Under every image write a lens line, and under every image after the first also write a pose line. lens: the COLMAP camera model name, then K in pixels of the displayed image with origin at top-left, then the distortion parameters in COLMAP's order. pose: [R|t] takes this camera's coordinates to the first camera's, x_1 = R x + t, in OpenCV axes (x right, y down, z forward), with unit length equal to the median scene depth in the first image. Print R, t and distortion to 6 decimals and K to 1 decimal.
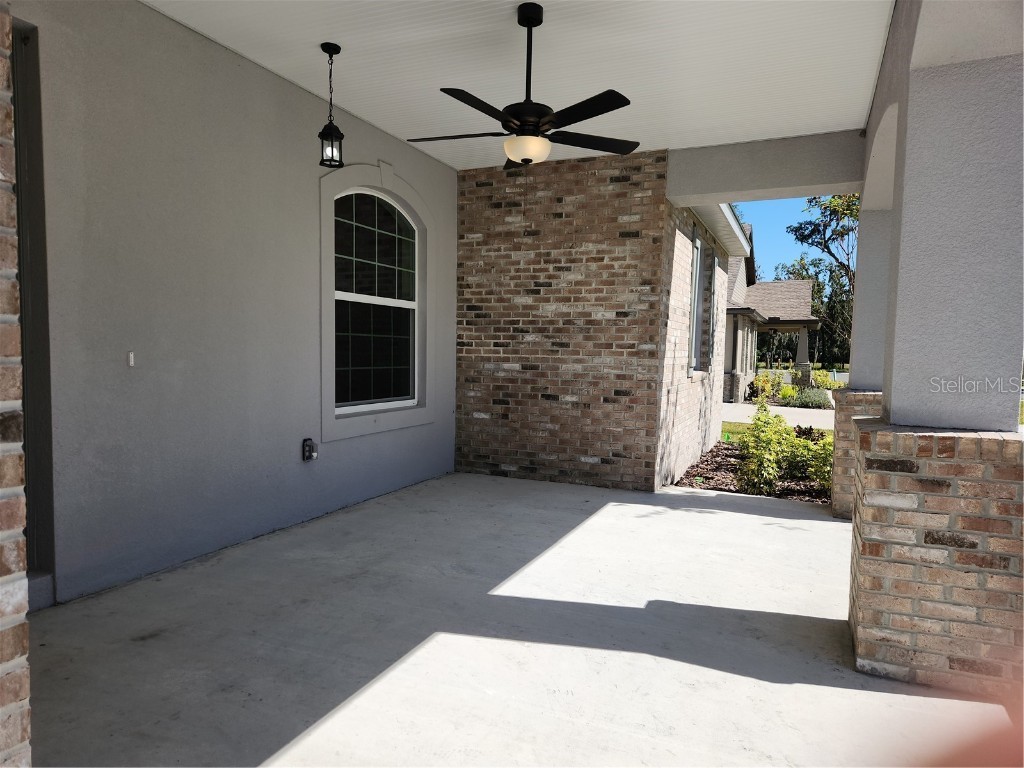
lens RADIAL K [[676.0, 0, 495.0], [0, 676.0, 397.2], [0, 0, 1]] dist [0.031639, -0.005925]
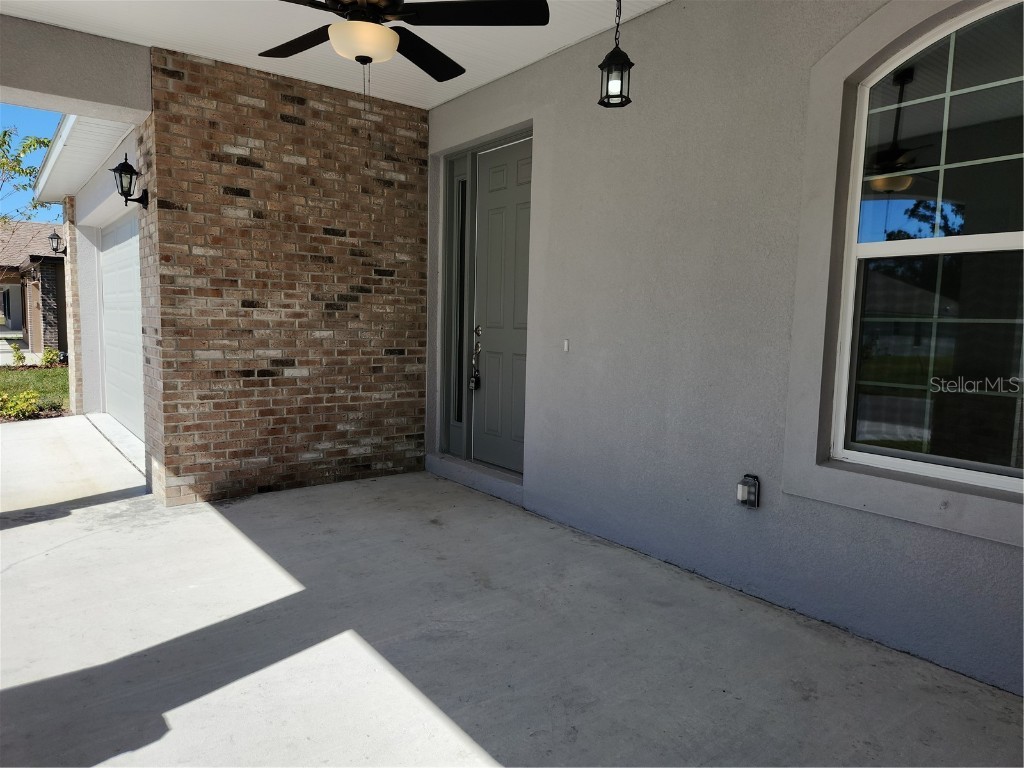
lens RADIAL K [[695.5, 0, 512.0], [0, 695.5, 384.0], [0, 0, 1]] dist [0.042156, -0.023967]
pose [[-0.485027, 0.054669, -0.872789, 0.533608], [-0.088501, 0.989851, 0.111183, -0.102321], [0.870009, 0.131169, -0.475267, 1.313904]]
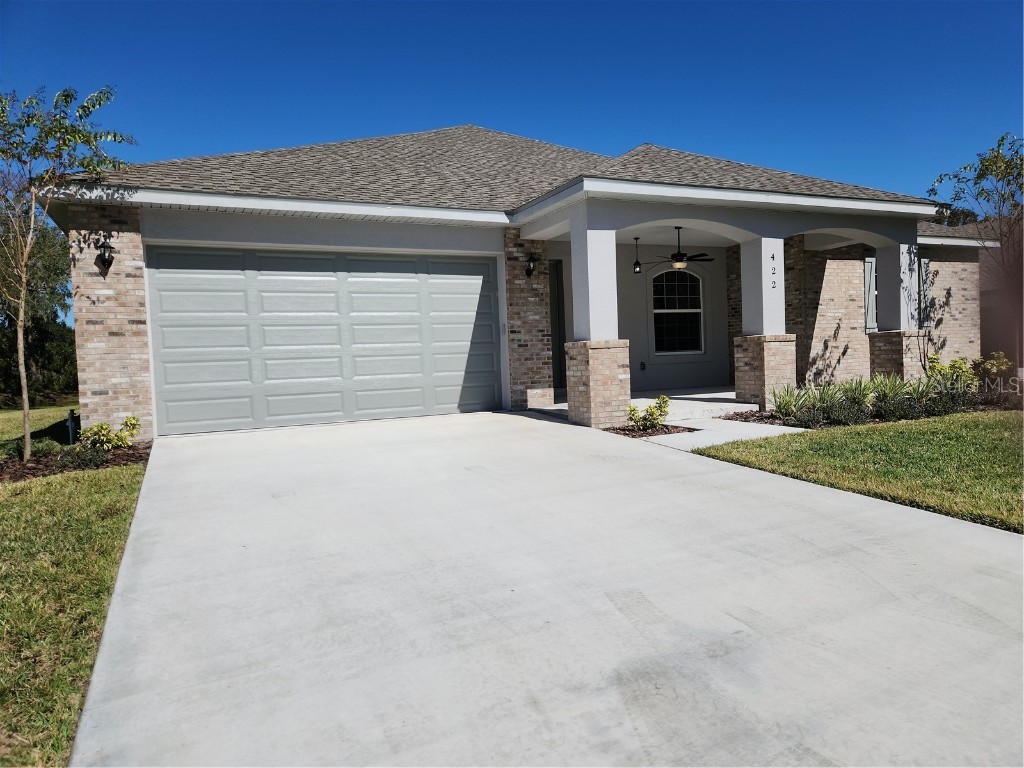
lens RADIAL K [[679.0, 0, 512.0], [0, 679.0, 384.0], [0, 0, 1]] dist [0.036447, -0.001987]
pose [[0.745933, -0.023265, -0.665614, 1.437634], [0.004530, 0.999544, -0.029860, 0.278140], [0.666005, 0.019259, 0.745698, -1.784511]]
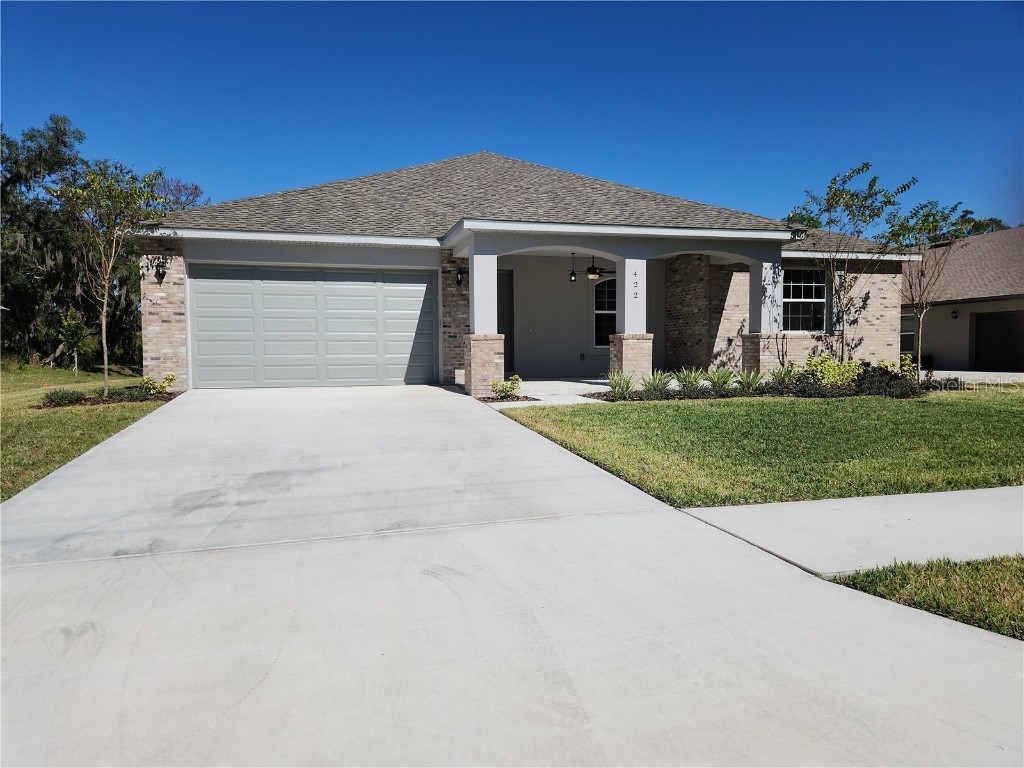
lens RADIAL K [[695.5, 0, 512.0], [0, 695.5, 384.0], [0, 0, 1]] dist [0.042156, -0.023967]
pose [[0.611870, 0.012276, -0.790863, 2.762589], [-0.039496, 0.999106, -0.015048, 0.339010], [0.789972, 0.040443, 0.611808, -1.760089]]
